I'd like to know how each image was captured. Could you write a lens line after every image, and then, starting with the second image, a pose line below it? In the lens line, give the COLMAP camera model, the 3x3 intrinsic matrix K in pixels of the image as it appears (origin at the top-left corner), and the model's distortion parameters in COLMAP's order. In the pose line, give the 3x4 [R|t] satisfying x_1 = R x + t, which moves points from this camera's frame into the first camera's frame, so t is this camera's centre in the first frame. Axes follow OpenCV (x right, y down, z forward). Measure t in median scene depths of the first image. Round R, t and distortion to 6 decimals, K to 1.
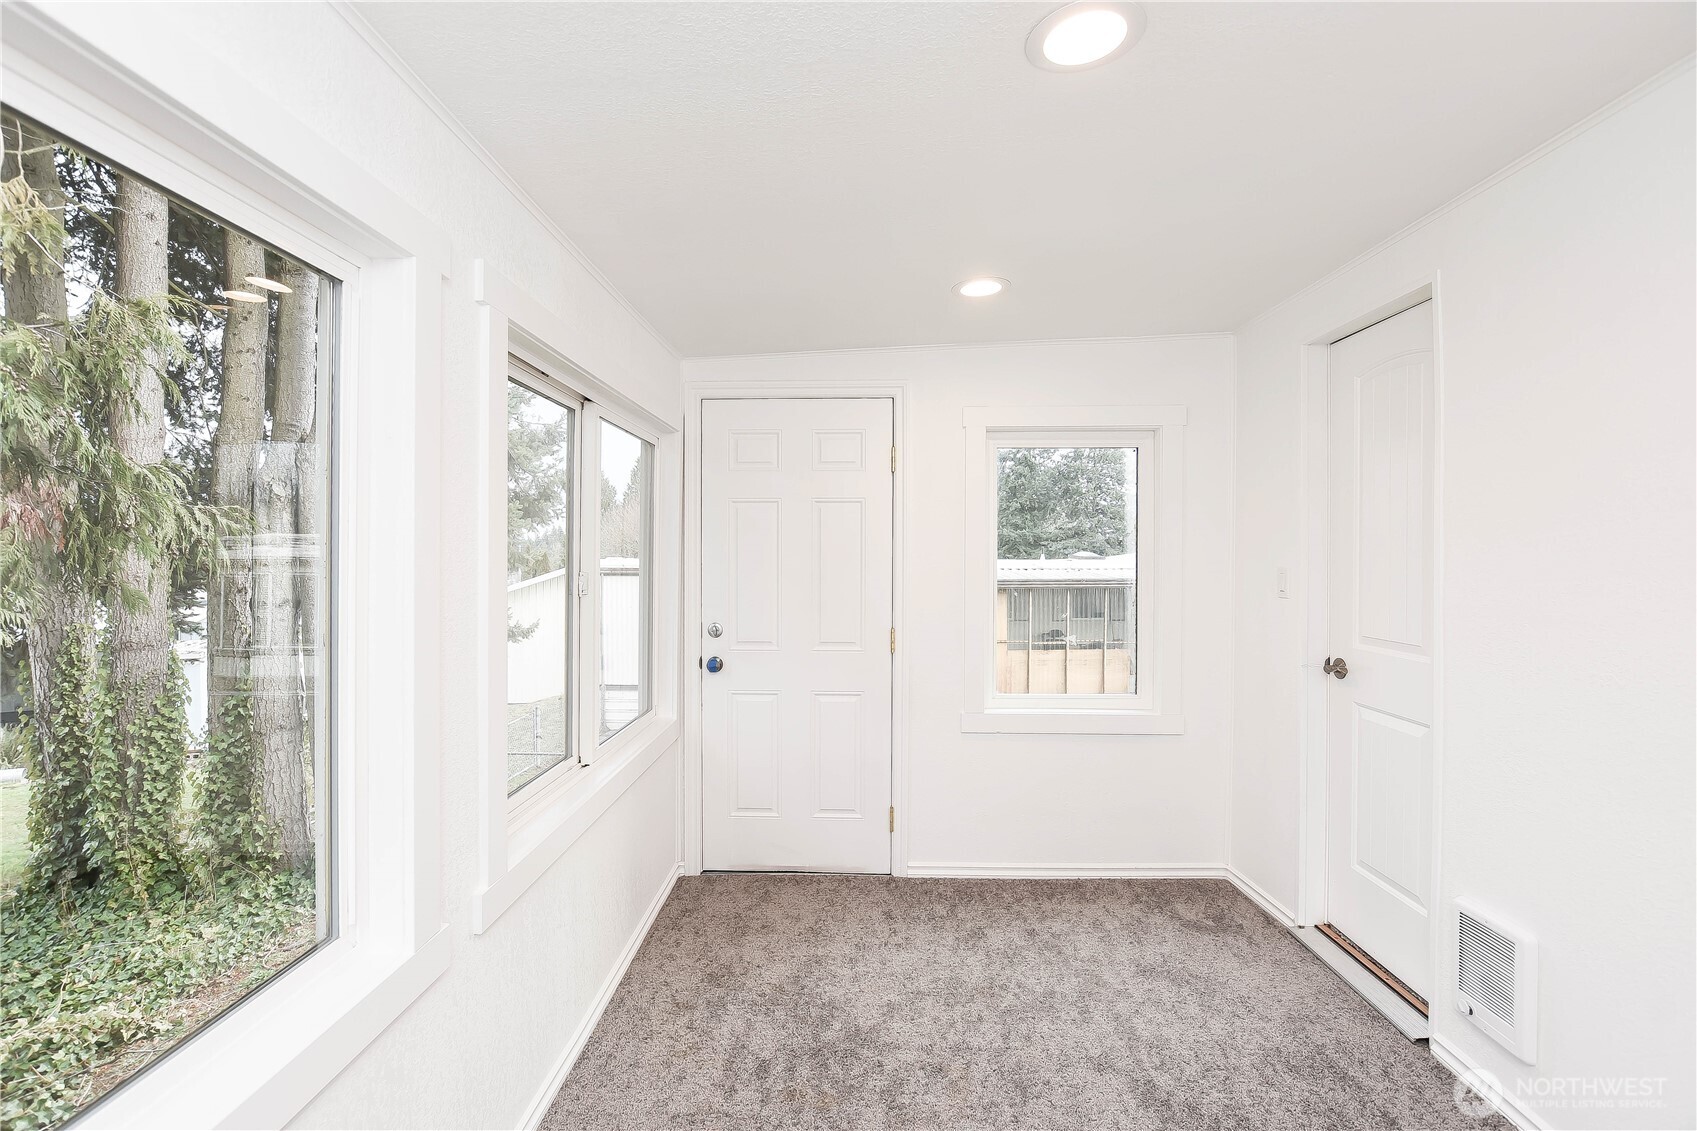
lens RADIAL K [[753.3, 0, 847.3], [0, 753.3, 567.8], [0, 0, 1]] dist [-0.012627, 0.000868]
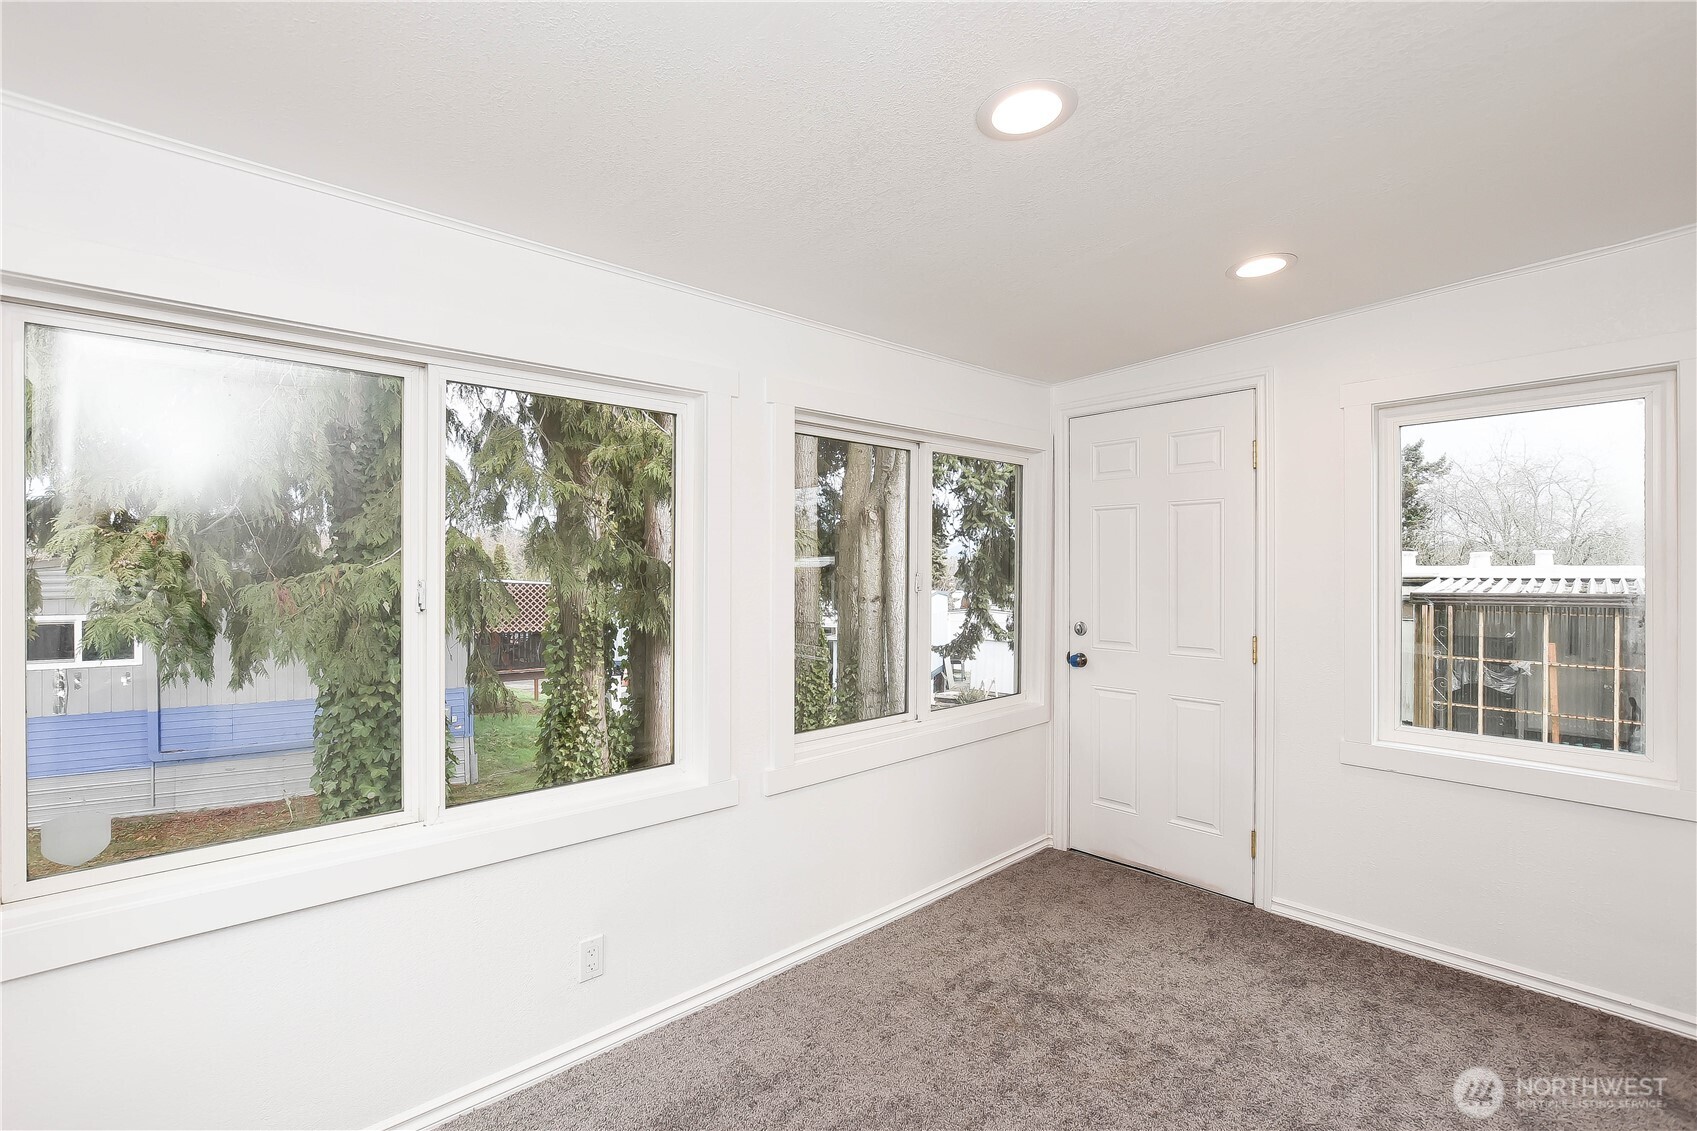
lens RADIAL K [[749.4, 0, 851.4], [0, 749.4, 576.9], [0, 0, 1]] dist [0.000155, 0.000360]
pose [[0.713513, 0.008888, -0.700585, 0.355709], [-0.011324, 0.999935, 0.001153, 0.011559], [0.700550, 0.007111, 0.713568, -0.003005]]
